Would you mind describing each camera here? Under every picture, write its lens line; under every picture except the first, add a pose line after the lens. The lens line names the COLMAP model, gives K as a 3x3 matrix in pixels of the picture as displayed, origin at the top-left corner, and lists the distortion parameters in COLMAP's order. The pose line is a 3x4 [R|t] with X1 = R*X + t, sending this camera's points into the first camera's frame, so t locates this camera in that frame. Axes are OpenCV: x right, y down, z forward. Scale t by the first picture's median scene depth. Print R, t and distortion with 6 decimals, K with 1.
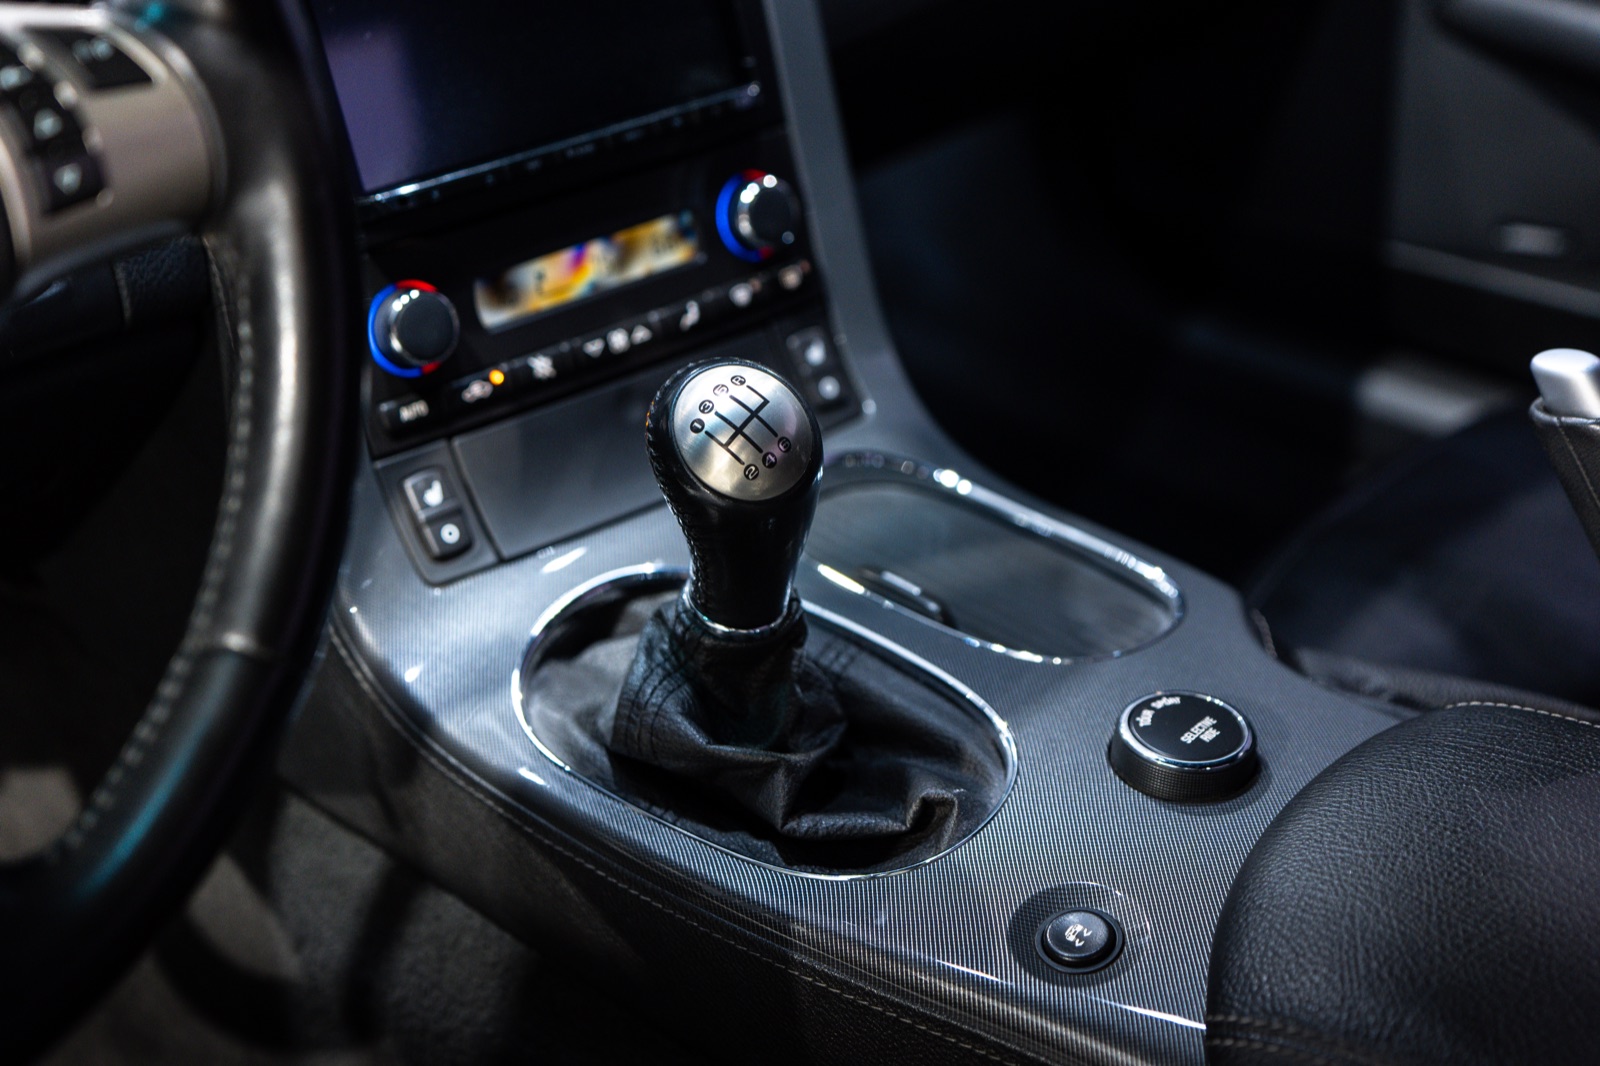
lens RADIAL K [[2299.6, 0, 800.0], [0, 2299.6, 534.7], [0, 0, 1]] dist [-0.004260, 0.000000]
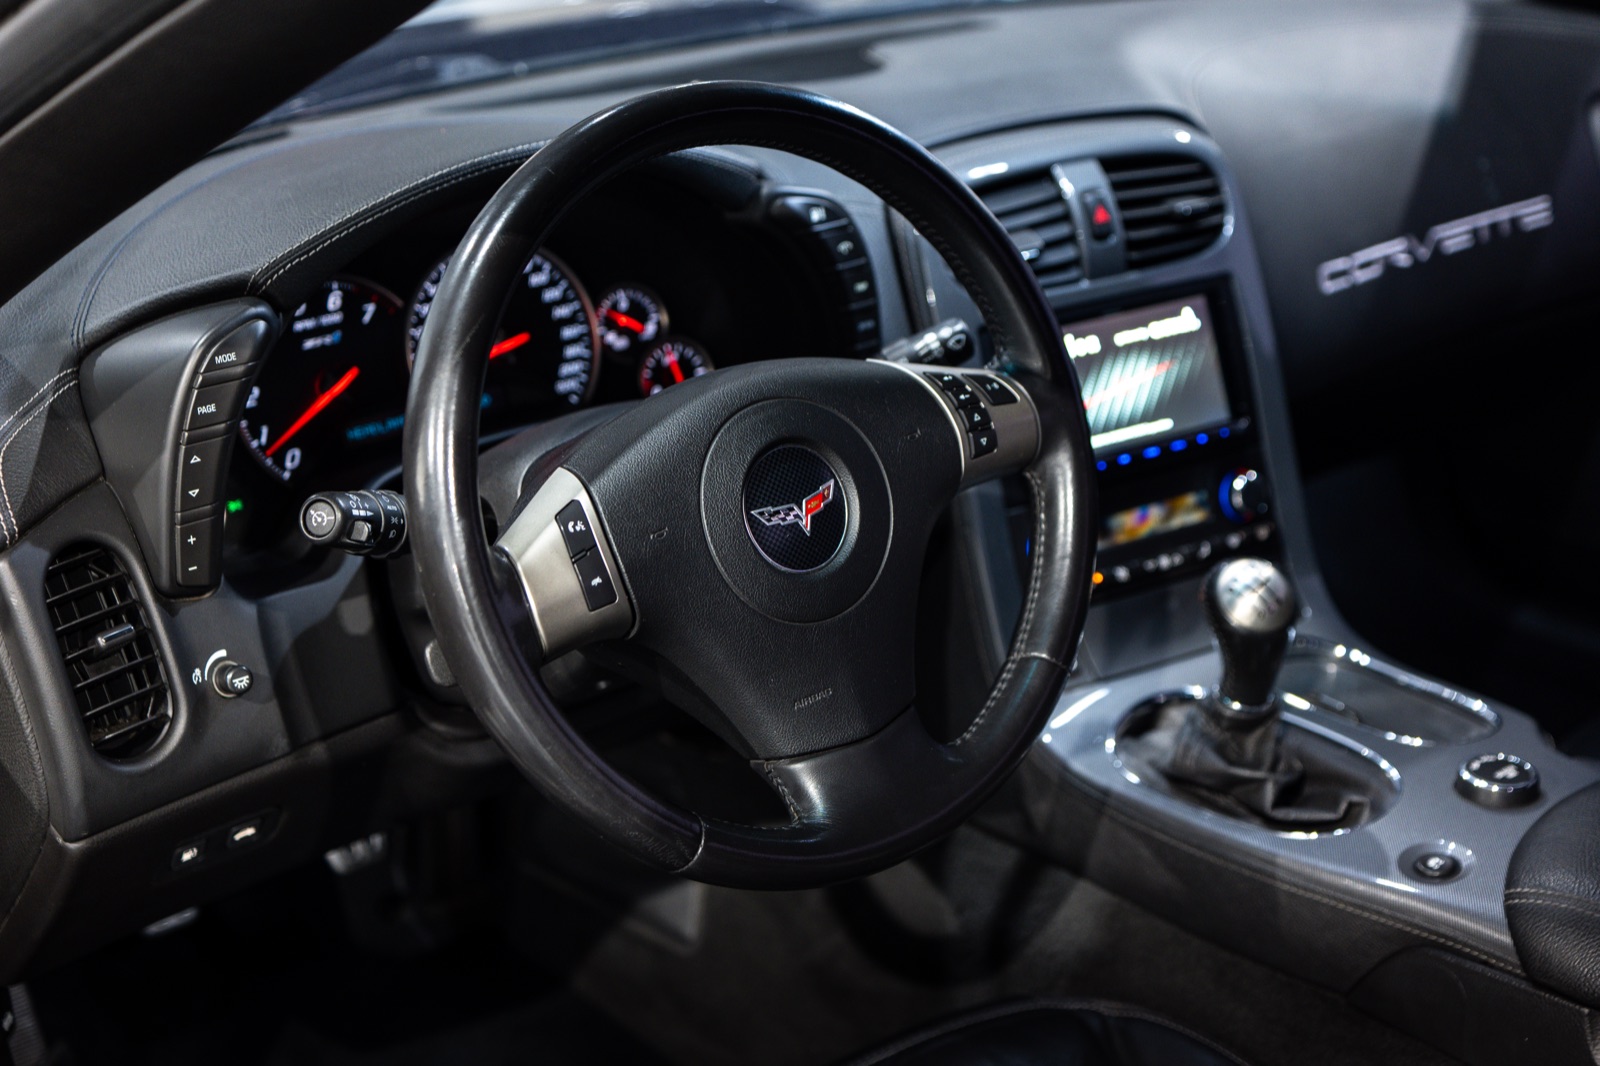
lens RADIAL K [[2299.6, 0, 798.1], [0, 2299.6, 532.1], [0, 0, 1]] dist [-0.004260, 0.000000]
pose [[0.988584, 0.031168, -0.147409, -0.107396], [-0.054162, 0.986483, -0.154653, 0.194149], [0.140596, 0.160872, 0.976910, -0.809997]]
